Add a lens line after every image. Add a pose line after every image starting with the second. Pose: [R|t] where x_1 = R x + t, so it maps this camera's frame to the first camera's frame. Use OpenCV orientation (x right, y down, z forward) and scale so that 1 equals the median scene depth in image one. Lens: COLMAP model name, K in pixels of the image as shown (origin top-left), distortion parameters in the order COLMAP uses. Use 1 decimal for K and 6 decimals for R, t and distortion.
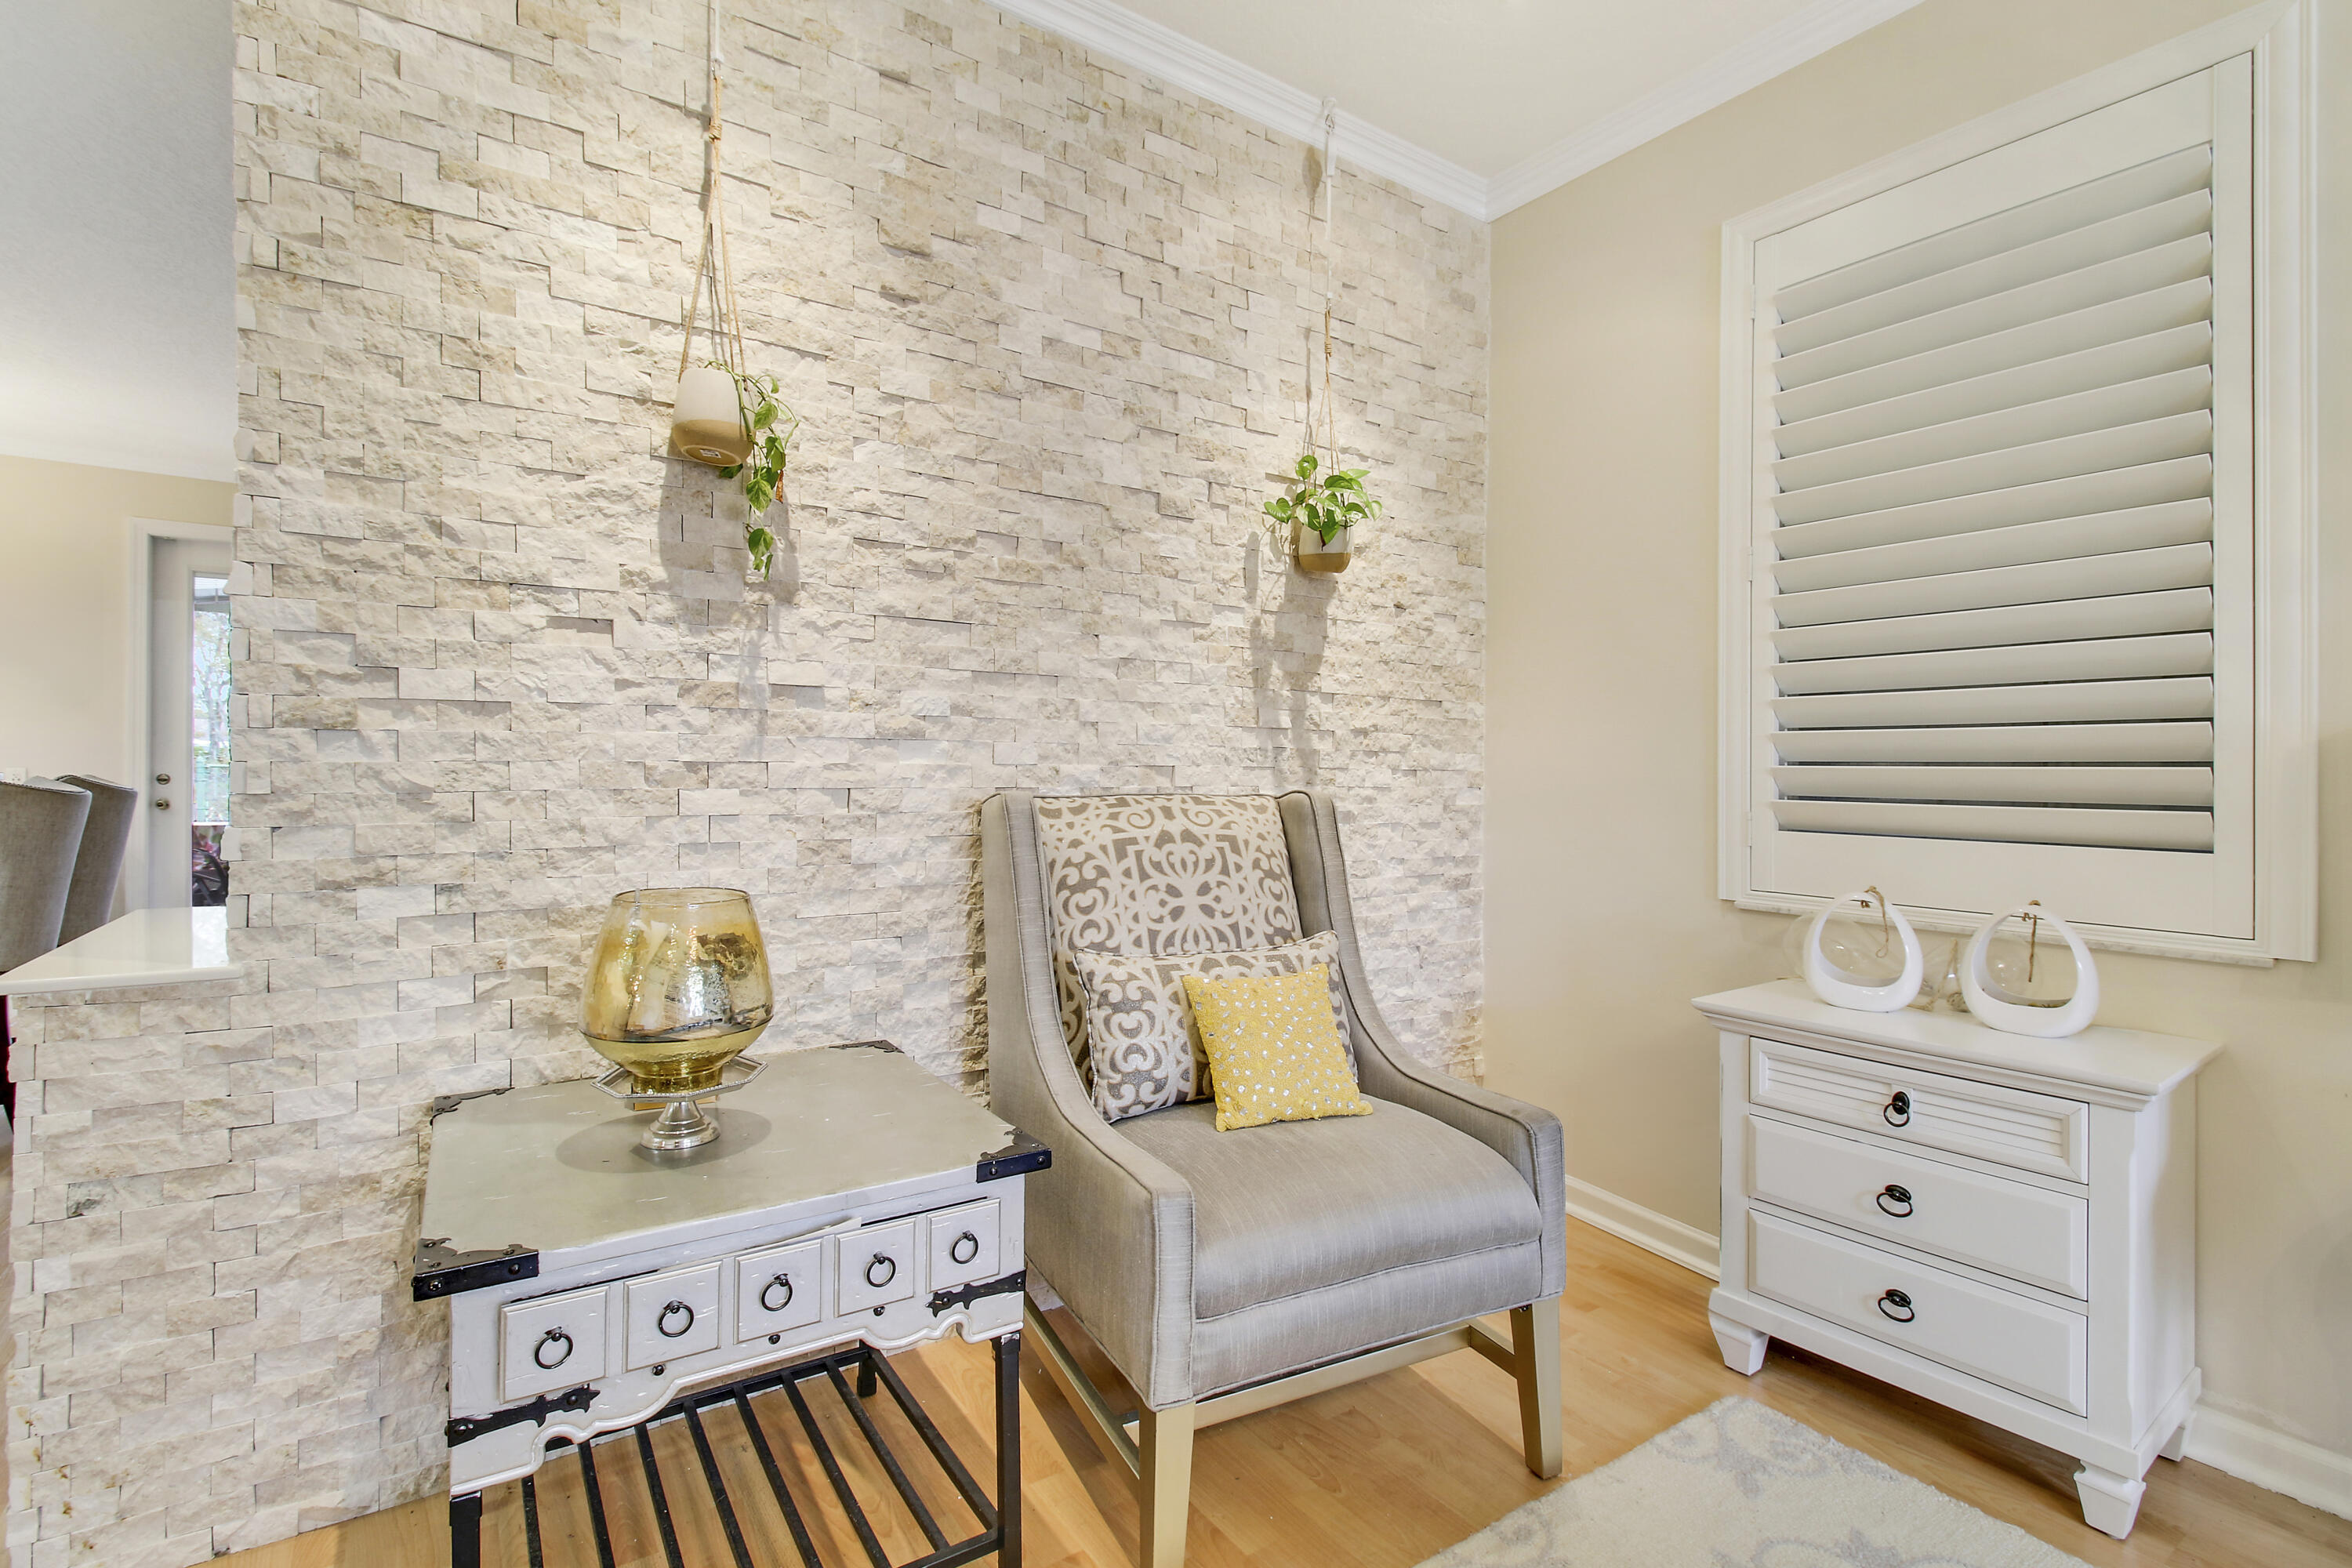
lens RADIAL K [[1068.7, 0, 1180.8], [0, 1068.7, 789.0], [0, 0, 1]] dist [-0.009104, -0.004831]
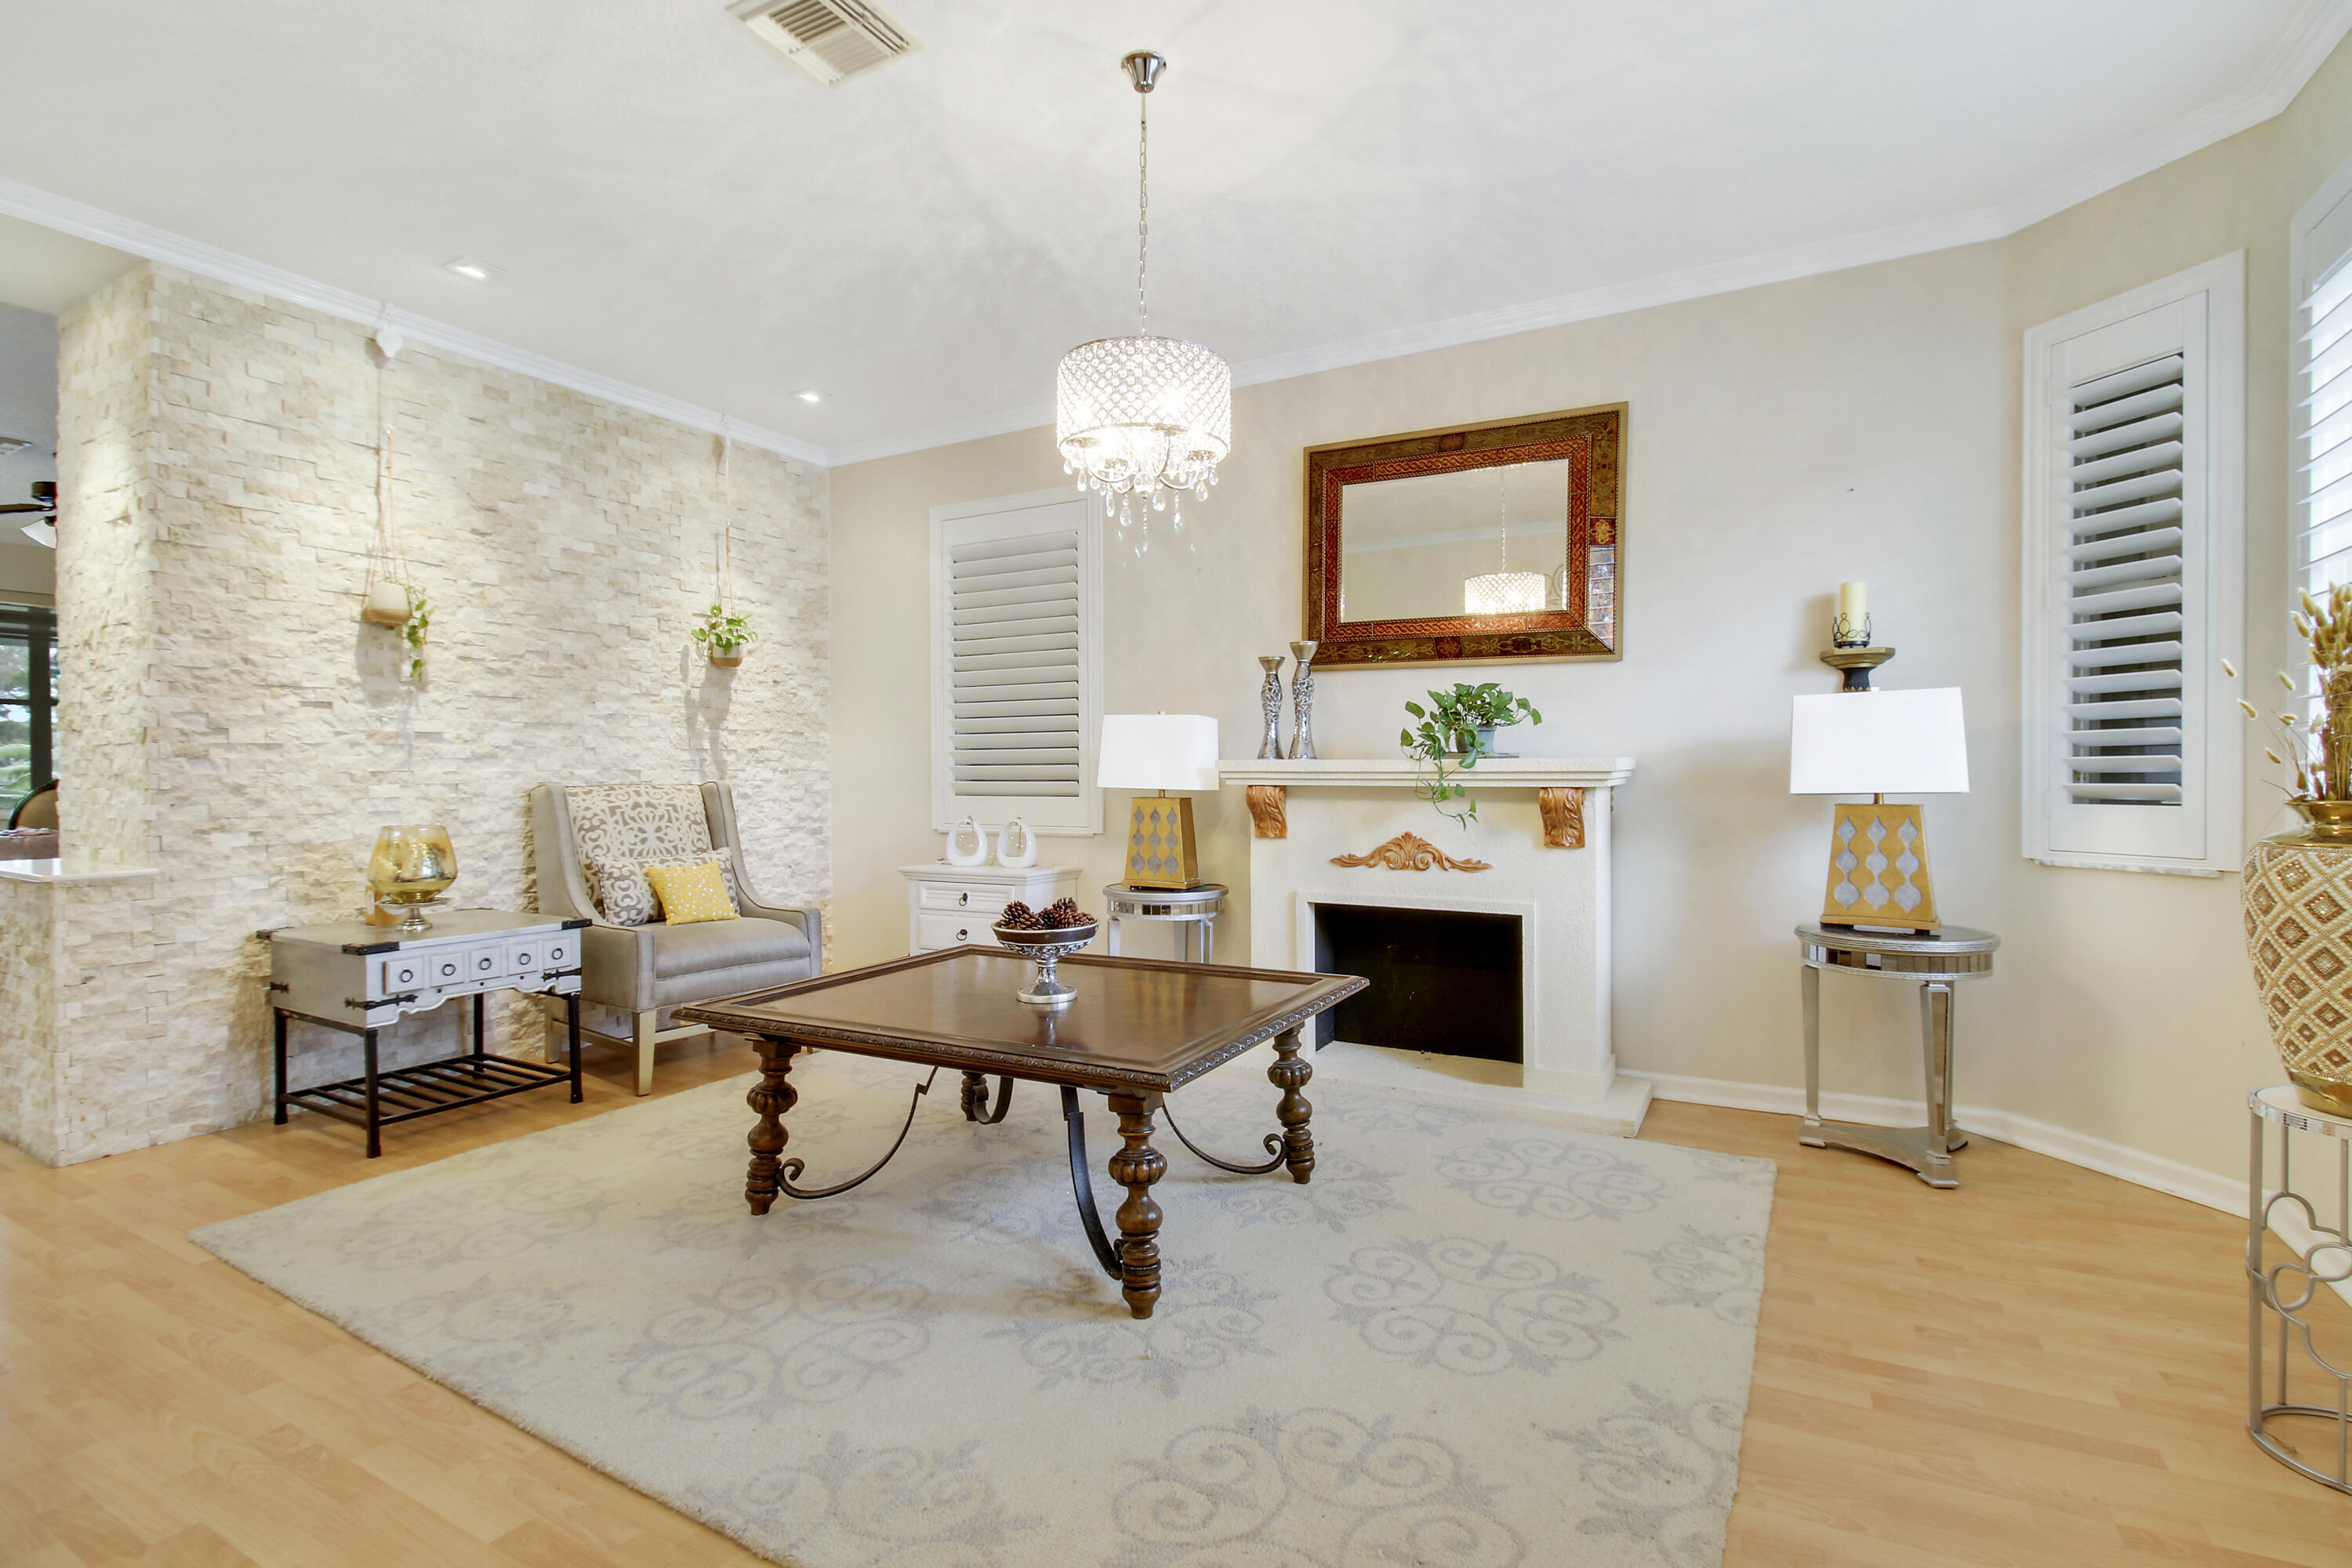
lens RADIAL K [[1068.7, 0, 1202.0], [0, 1068.7, 765.6], [0, 0, 1]] dist [-0.009104, -0.004831]
pose [[0.881418, -0.012107, 0.472181, -0.026519], [0.022858, 0.999593, -0.017040, 0.034141], [-0.471783, 0.025812, 0.881337, -1.506627]]
